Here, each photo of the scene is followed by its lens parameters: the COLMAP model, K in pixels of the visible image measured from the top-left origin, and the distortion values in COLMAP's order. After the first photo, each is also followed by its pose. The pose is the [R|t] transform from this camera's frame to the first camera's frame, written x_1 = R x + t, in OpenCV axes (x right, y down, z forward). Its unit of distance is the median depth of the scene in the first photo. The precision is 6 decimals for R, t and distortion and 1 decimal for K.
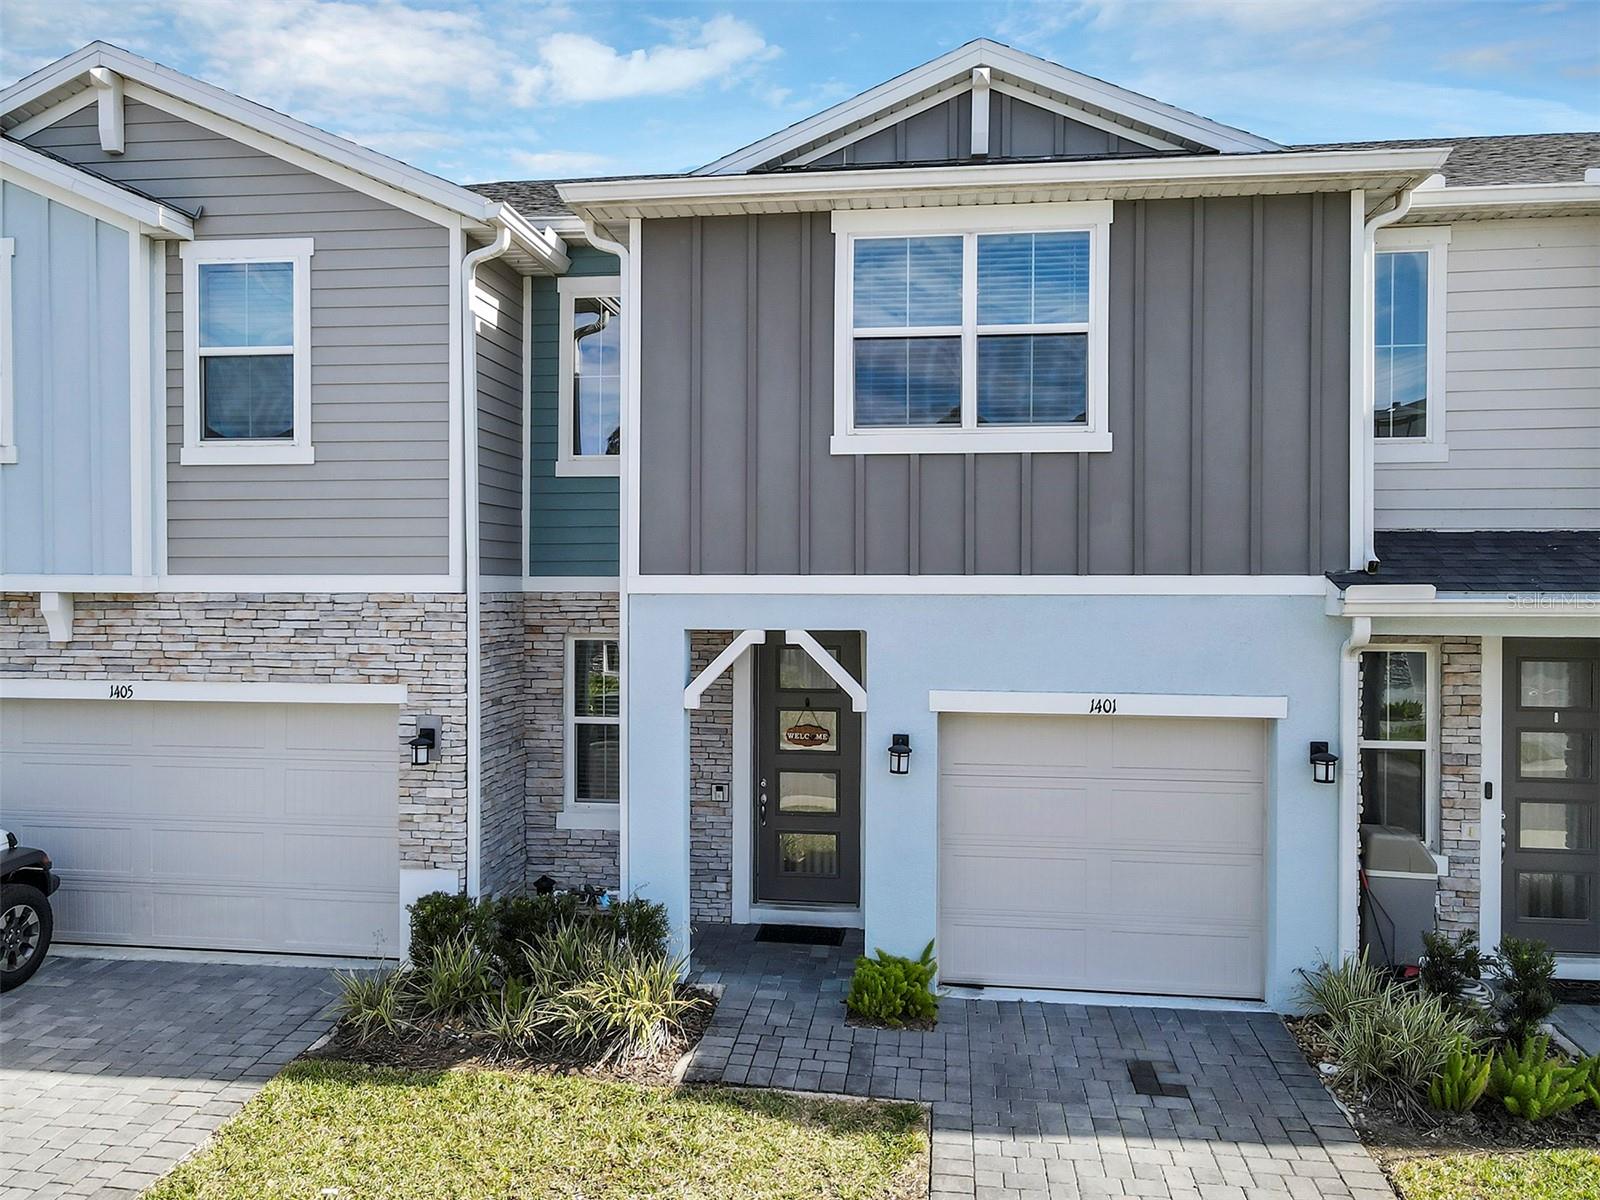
lens RADIAL K [[1175.7, 0, 790.6], [0, 1175.7, 593.7], [0, 0, 1]] dist [0.004860, 0.007729]
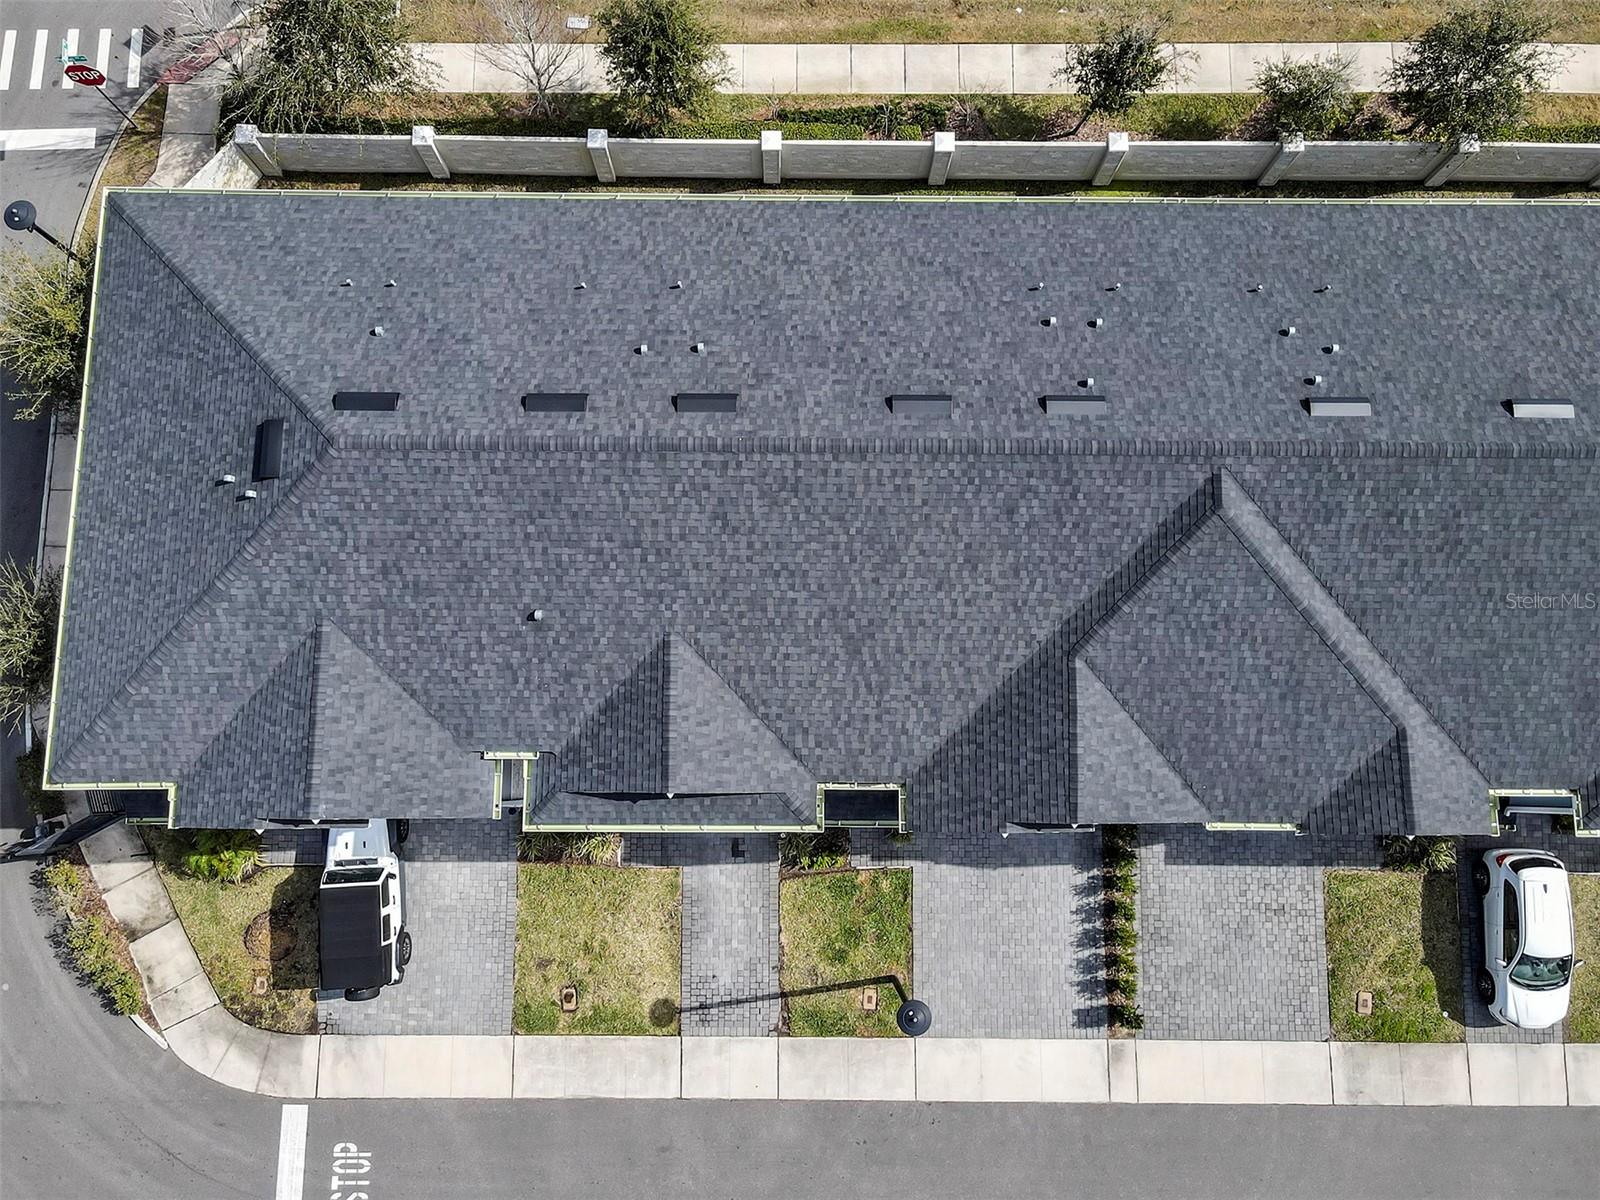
lens RADIAL K [[1174.8, 0, 792.5], [0, 1174.8, 592.7], [0, 0, 1]] dist [0.004605, 0.020663]
pose [[0.992238, -0.122273, 0.022664, 0.431889], [-0.001804, 0.168078, 0.985772, -3.123532], [-0.124342, -0.978161, 0.166553, 0.985857]]
